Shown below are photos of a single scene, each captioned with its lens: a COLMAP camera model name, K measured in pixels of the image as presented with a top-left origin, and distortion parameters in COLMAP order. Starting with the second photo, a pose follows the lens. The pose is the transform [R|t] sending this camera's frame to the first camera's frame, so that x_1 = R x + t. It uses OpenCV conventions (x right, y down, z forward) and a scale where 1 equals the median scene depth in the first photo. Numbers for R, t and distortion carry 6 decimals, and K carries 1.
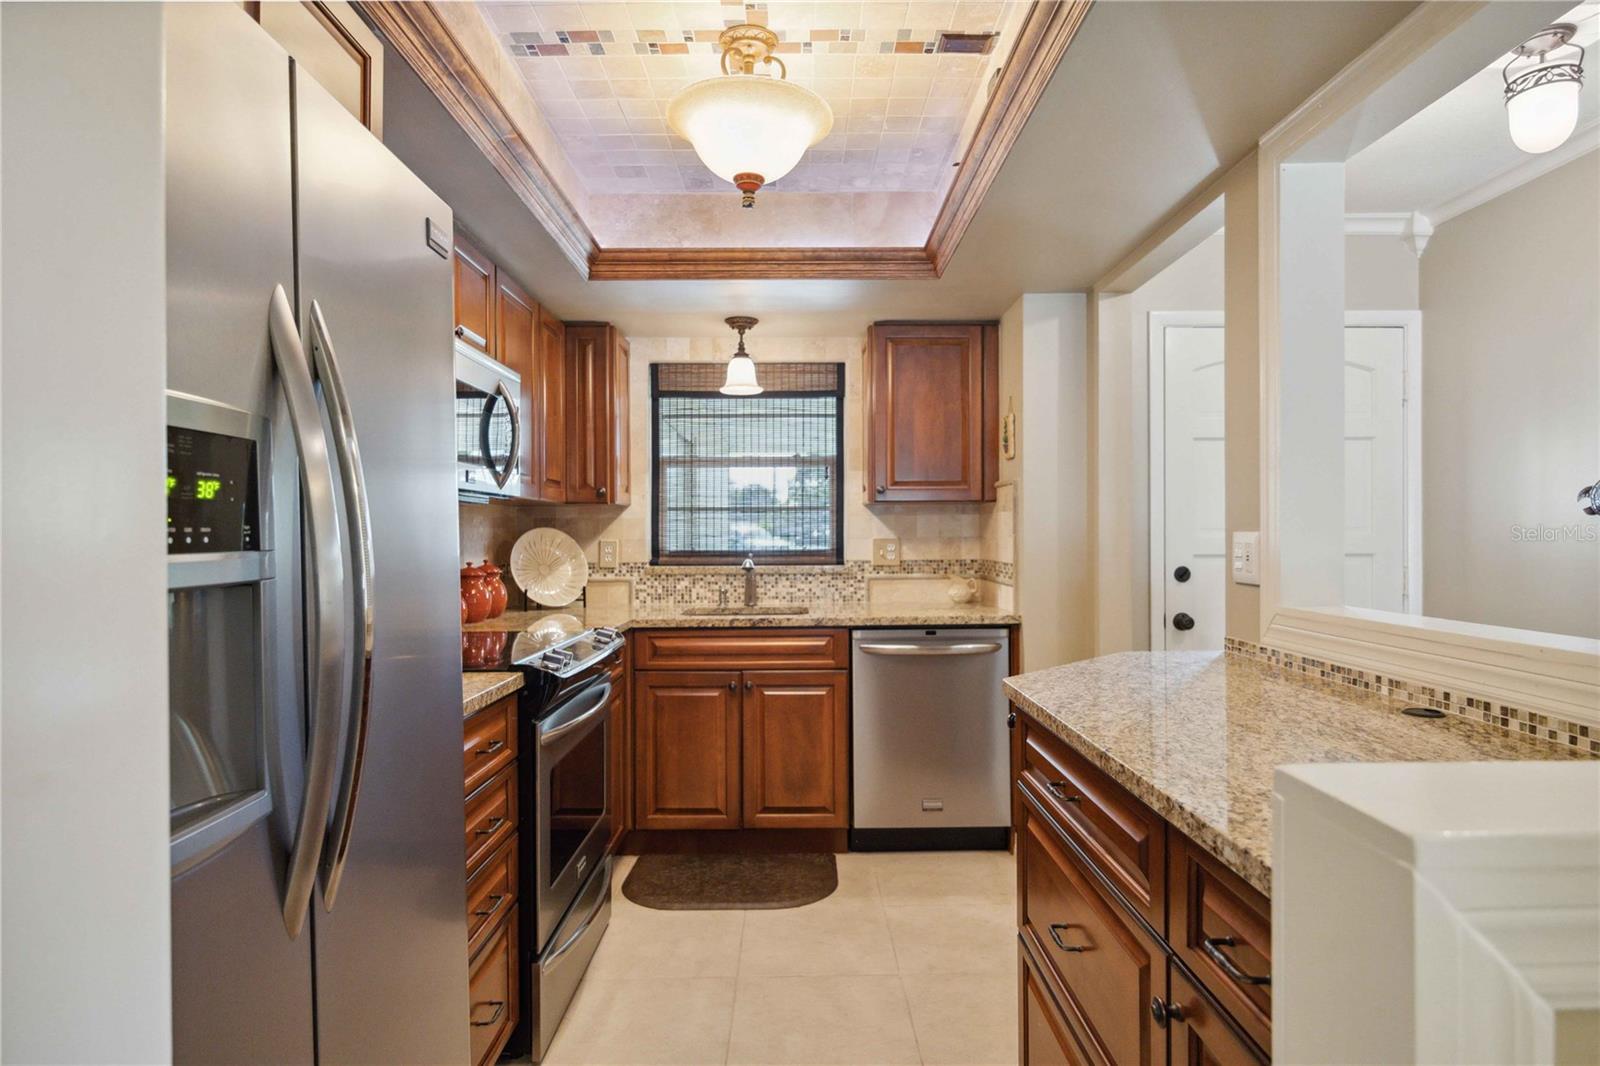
lens RADIAL K [[874.9, 0, 795.7], [0, 874.9, 533.8], [0, 0, 1]] dist [0.001416, 0.001814]
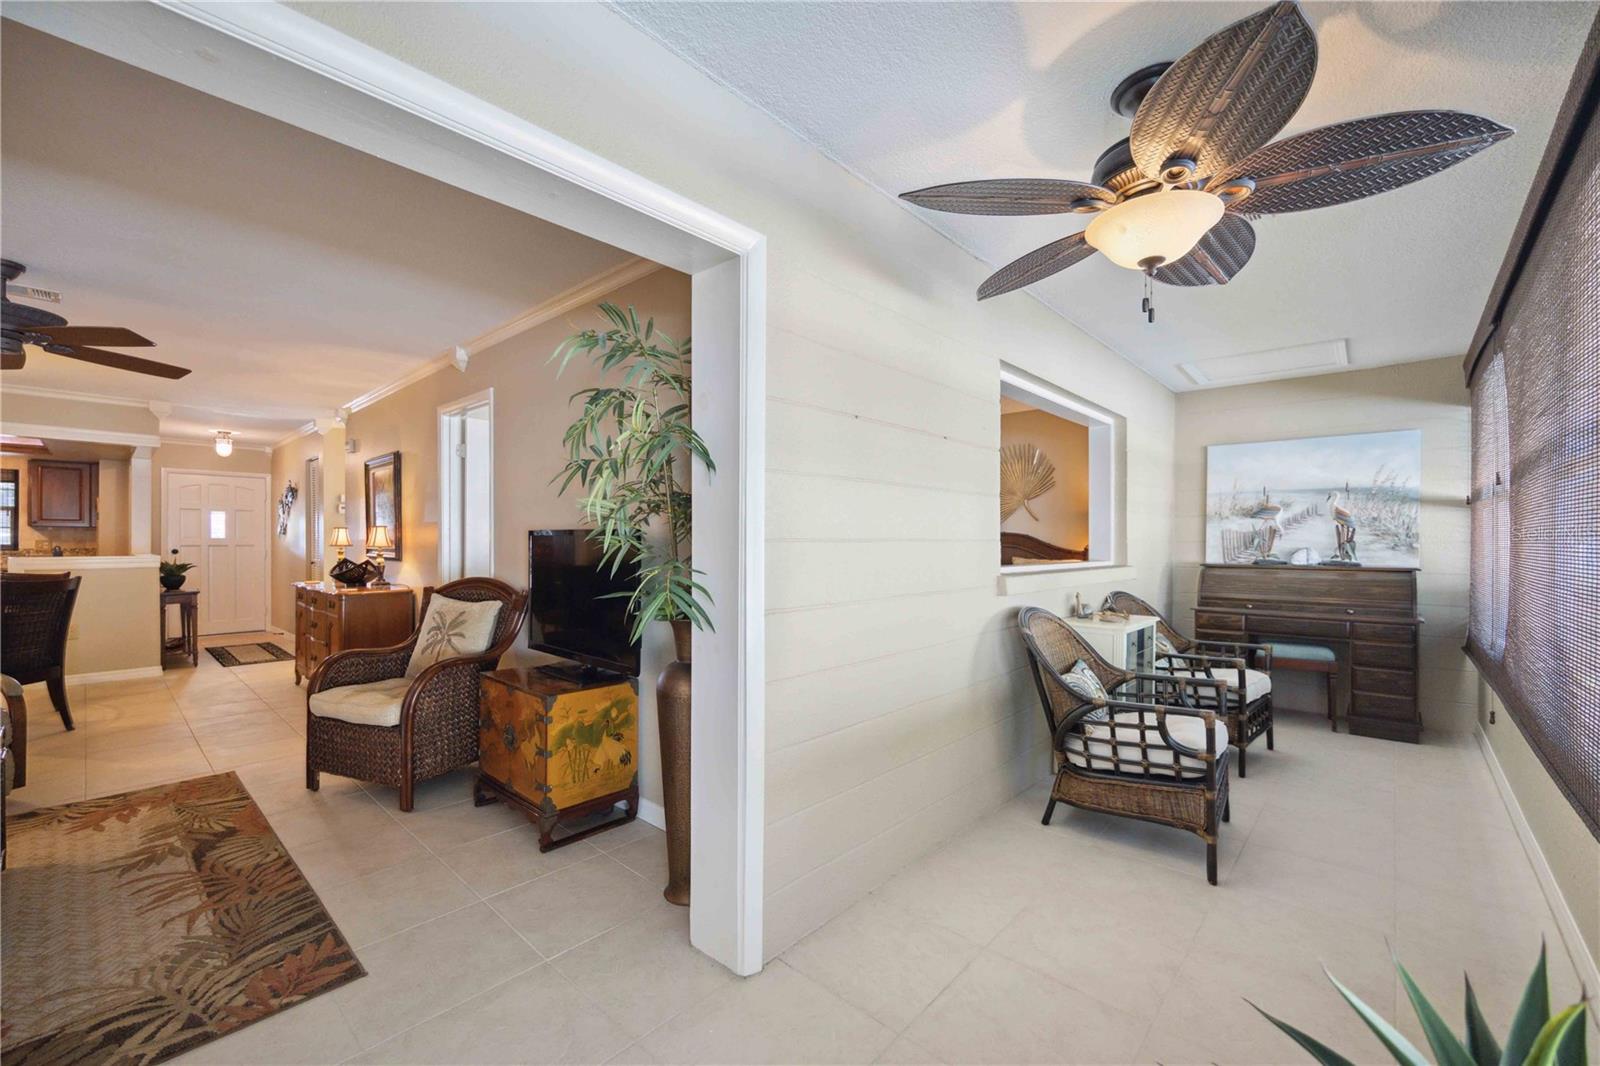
lens RADIAL K [[650.8, 0, 787.8], [0, 650.8, 537.6], [0, 0, 1]] dist [-0.002112, -0.000122]
pose [[0.683996, 0.008453, 0.729437, 0.271333], [-0.001388, 0.999946, -0.010286, 0.020022], [-0.729484, 0.006024, 0.683971, -2.449307]]
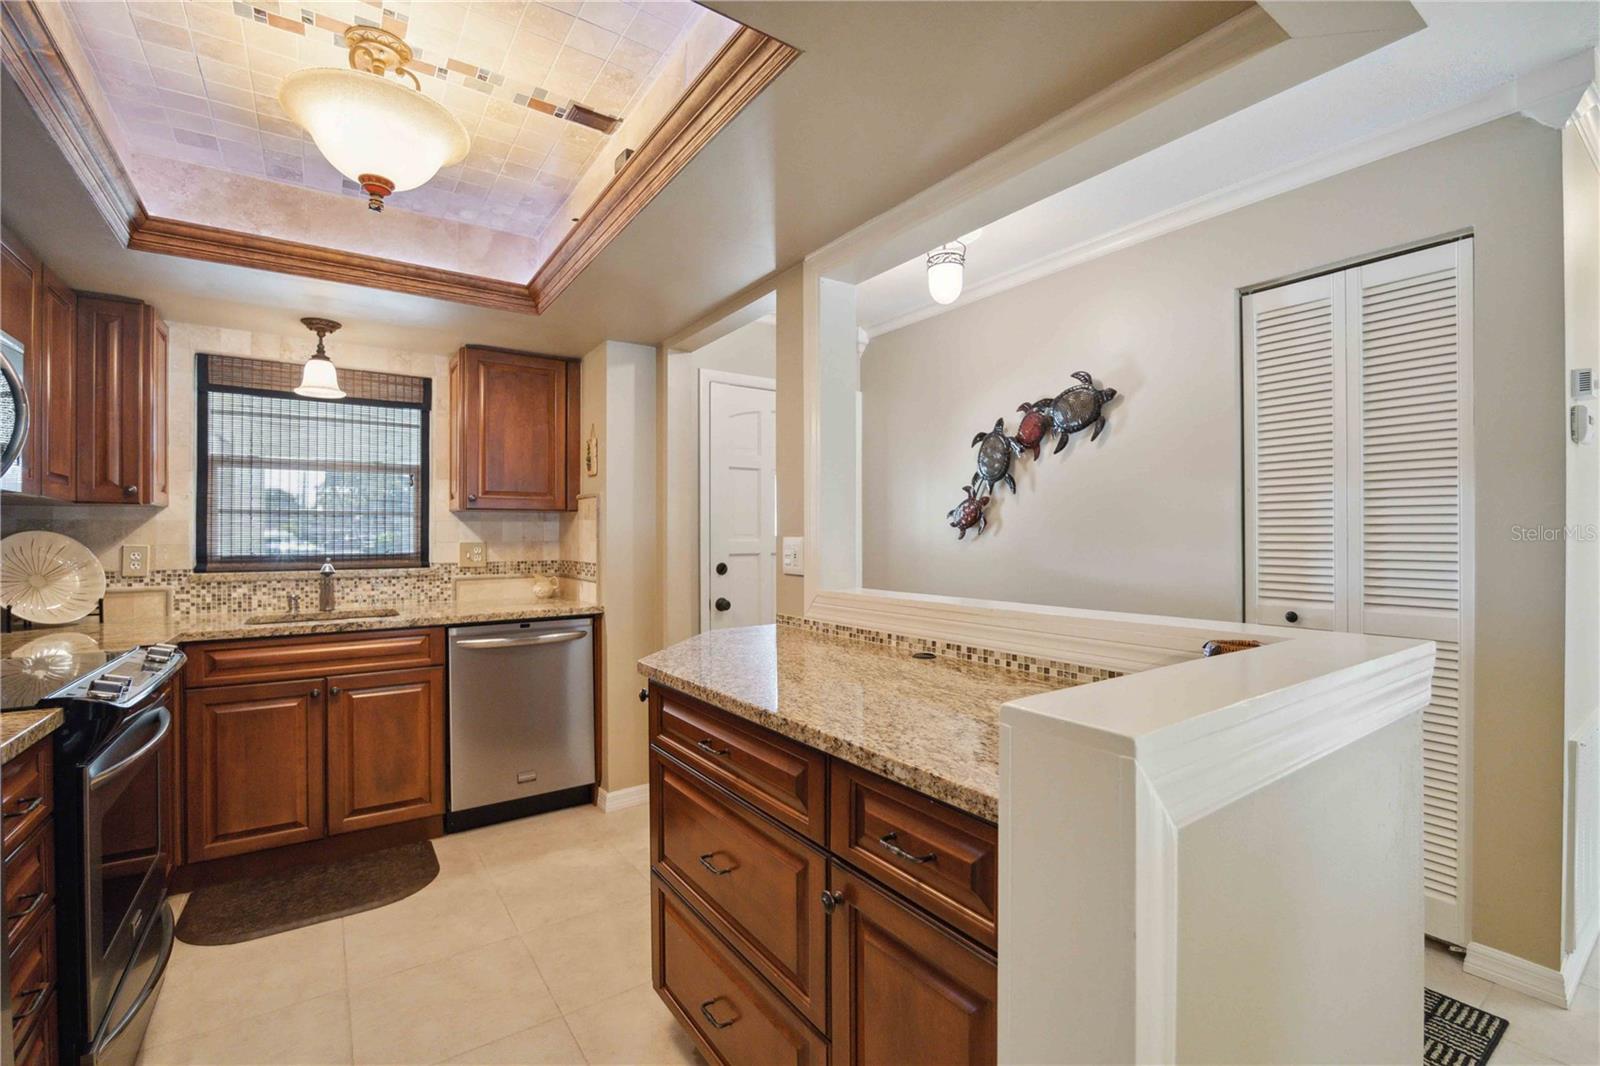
lens RADIAL K [[705.9, 0, 794.0], [0, 705.9, 535.4], [0, 0, 1]] dist [-0.012144, 0.000346]
pose [[0.828061, 0.002540, 0.560632, -0.075999], [-0.000317, 0.999992, -0.004063, -0.000201], [-0.560638, 0.003186, 0.828055, 0.052217]]
